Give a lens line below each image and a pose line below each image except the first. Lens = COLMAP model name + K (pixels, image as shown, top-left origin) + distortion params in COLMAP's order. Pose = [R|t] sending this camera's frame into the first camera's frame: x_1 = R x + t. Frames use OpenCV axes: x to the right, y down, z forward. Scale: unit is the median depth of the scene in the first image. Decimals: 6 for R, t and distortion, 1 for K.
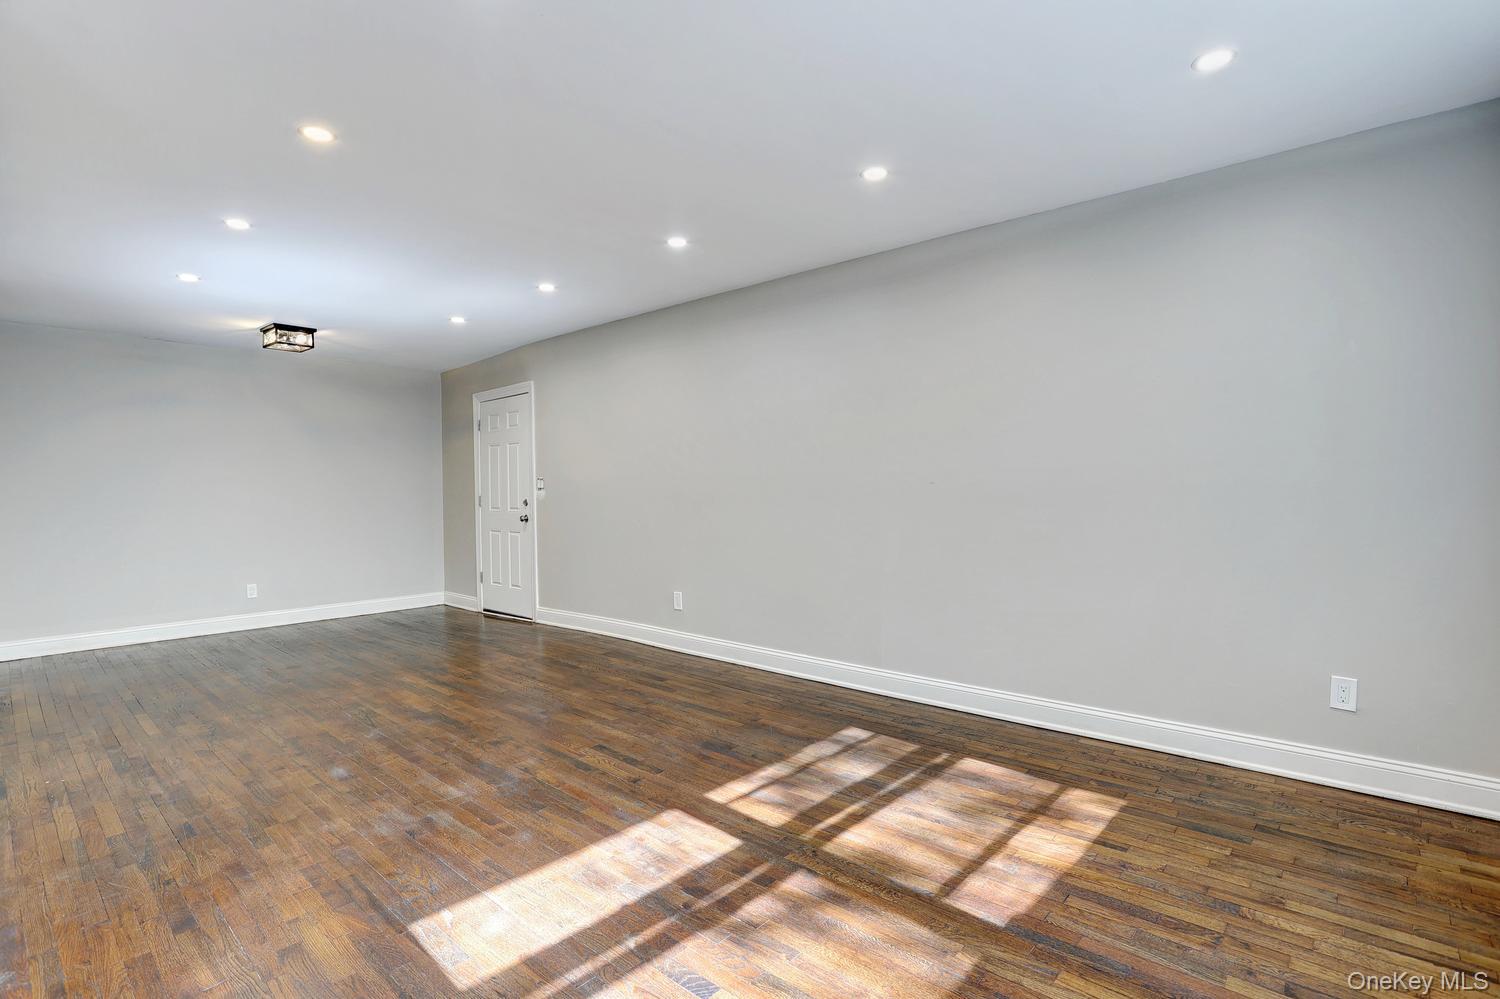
lens RADIAL K [[730.2, 0, 755.7], [0, 730.2, 495.8], [0, 0, 1]] dist [-0.052577, 0.014906]
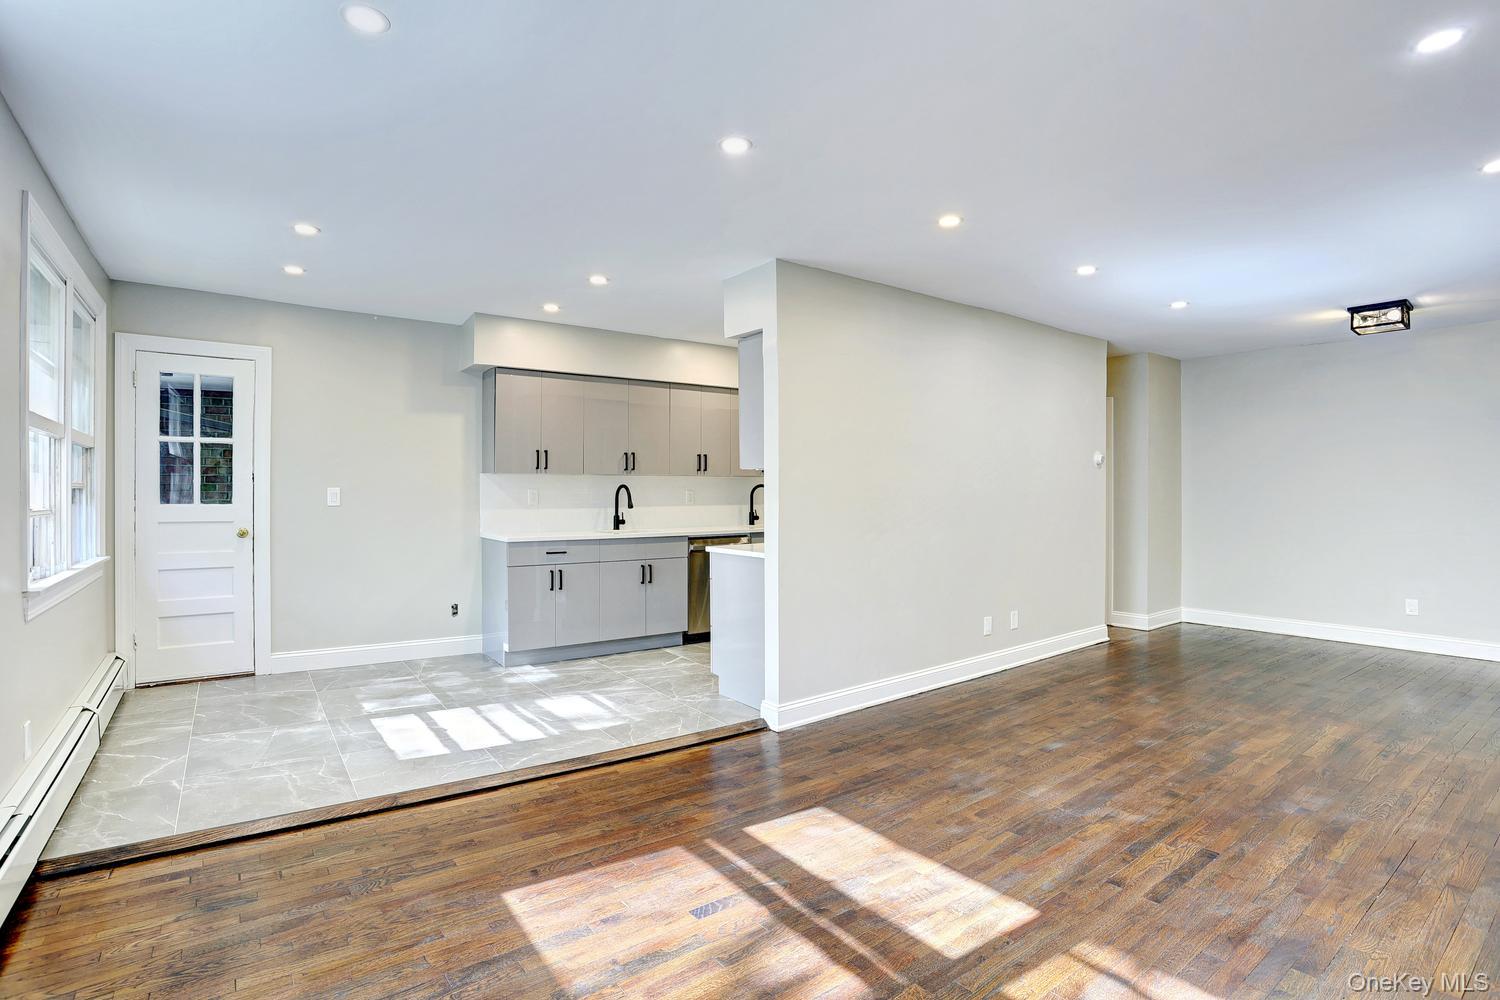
lens RADIAL K [[730.2, 0, 747.2], [0, 730.2, 497.1], [0, 0, 1]] dist [-0.052577, 0.014906]
pose [[-0.199159, 0.014499, -0.979860, 0.683644], [-0.010277, 0.999805, 0.016883, -0.019081], [0.979913, 0.013433, -0.198971, 0.829748]]
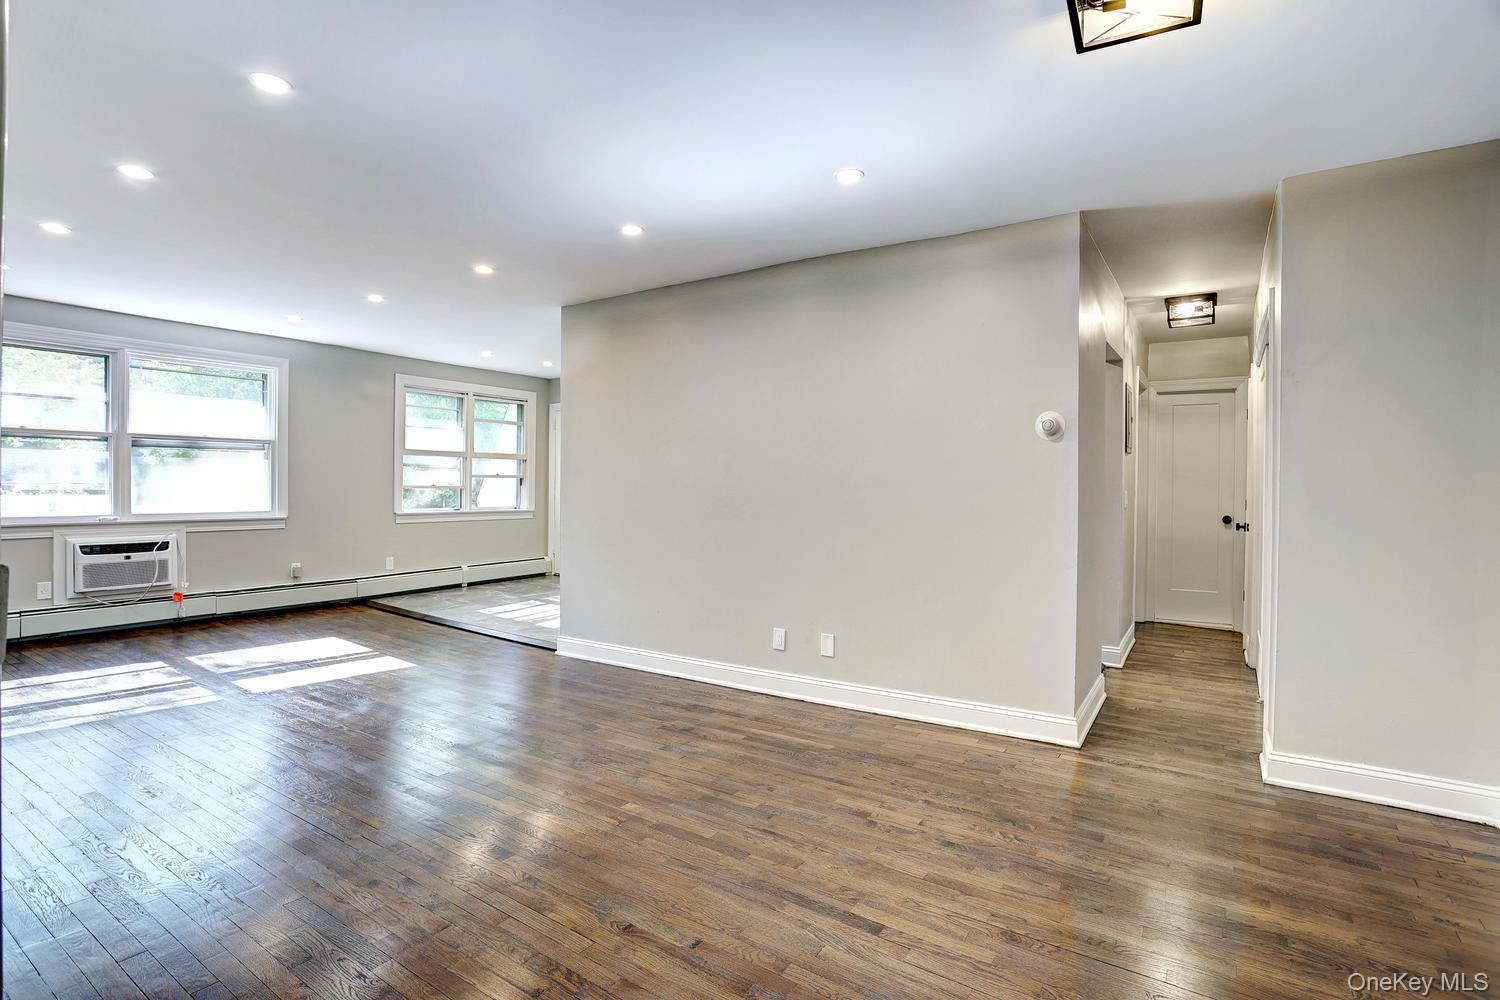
lens RADIAL K [[730.2, 0, 751.5], [0, 730.2, 496.4], [0, 0, 1]] dist [-0.052577, 0.014906]
pose [[-0.990229, 0.000516, -0.139453, -0.921669], [-0.003610, 0.999563, 0.029333, -0.021733], [0.139407, 0.029550, -0.989794, 2.564601]]
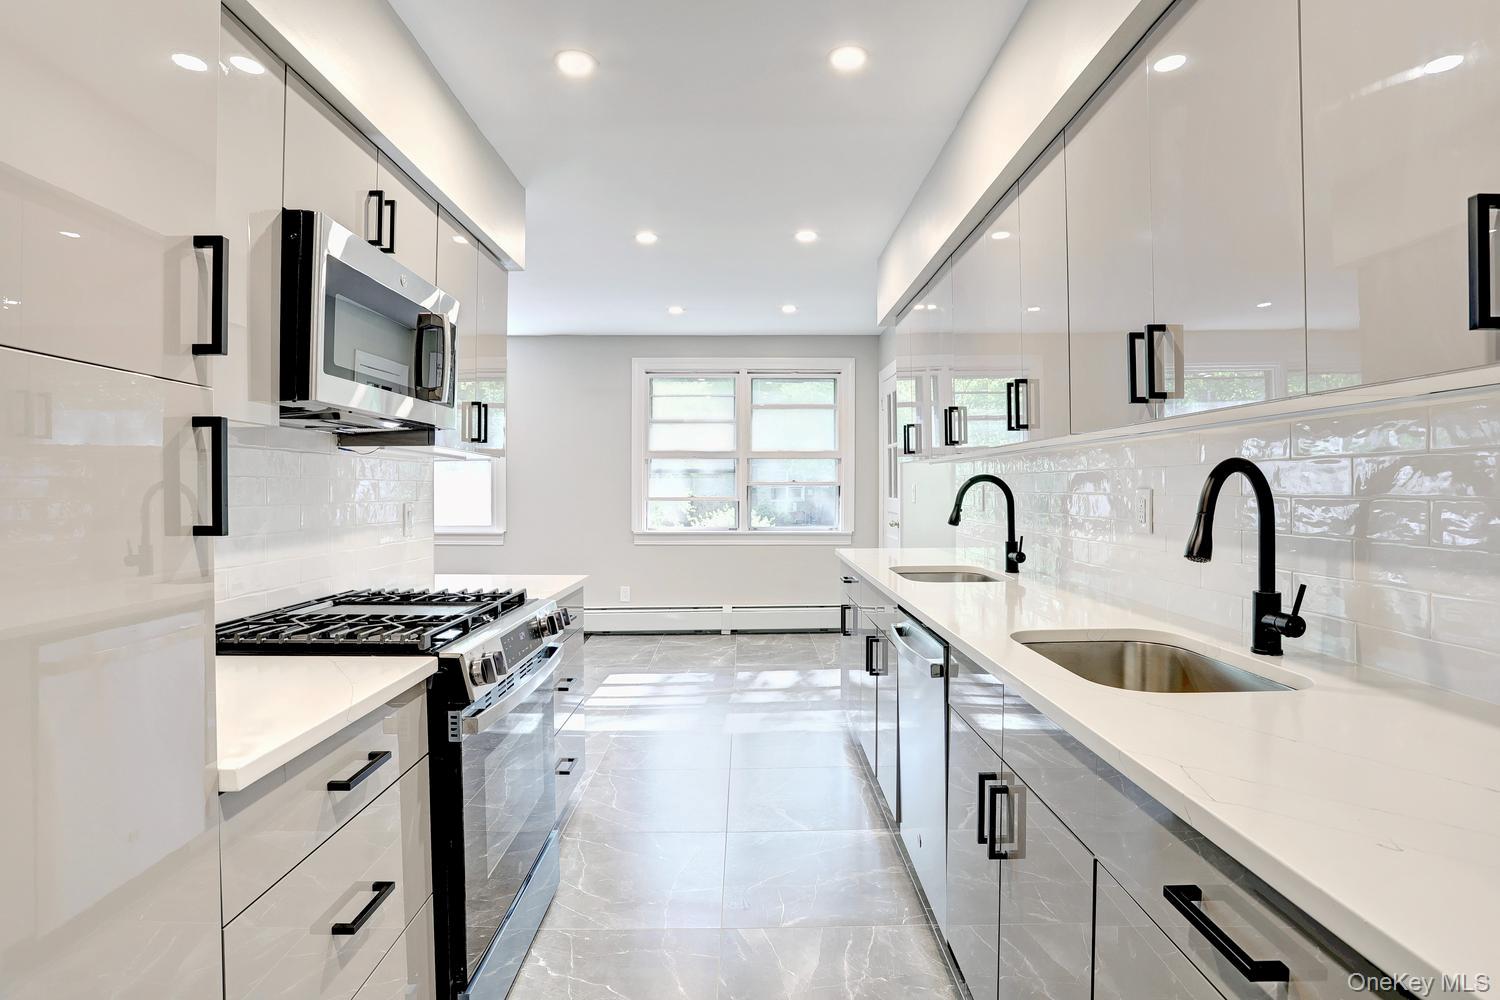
lens RADIAL K [[730.2, 0, 742.2], [0, 730.2, 492.6], [0, 0, 1]] dist [-0.052577, 0.014906]
pose [[-0.664687, 0.004162, 0.747110, -1.811467], [0.014424, 0.999870, 0.007263, -0.004085], [-0.746983, 0.015604, -0.664660, 0.955006]]
